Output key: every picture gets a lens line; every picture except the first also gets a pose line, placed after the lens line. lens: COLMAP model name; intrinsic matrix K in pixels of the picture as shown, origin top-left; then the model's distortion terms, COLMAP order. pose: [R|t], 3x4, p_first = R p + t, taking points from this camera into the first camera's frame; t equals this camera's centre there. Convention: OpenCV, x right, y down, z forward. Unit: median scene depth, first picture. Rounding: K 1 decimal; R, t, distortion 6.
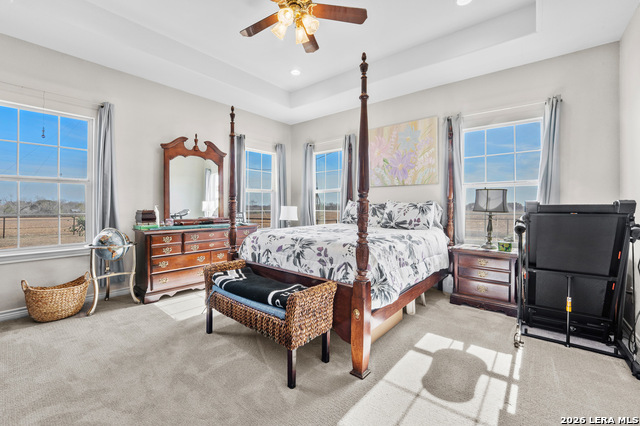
lens RADIAL K [[263.9, 0, 321.3], [0, 263.9, 208.2], [0, 0, 1]] dist [-0.022139, -0.000046]
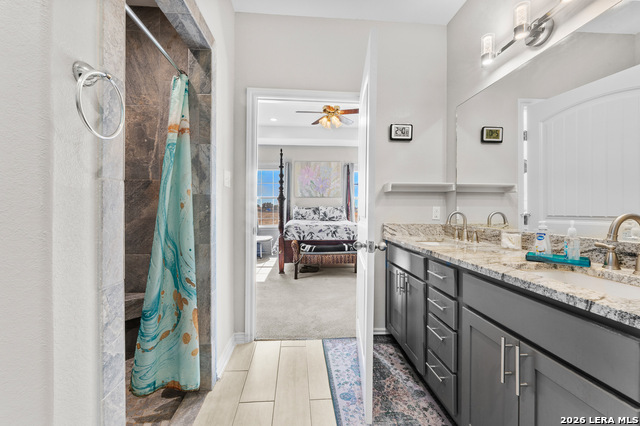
lens RADIAL K [[263.9, 0, 318.6], [0, 263.9, 210.1], [0, 0, 1]] dist [-0.022139, -0.000046]
pose [[0.716530, -0.006066, 0.697529, -1.198356], [0.005348, 0.999981, 0.003203, -0.006134], [-0.697535, 0.001436, 0.716549, -0.315921]]
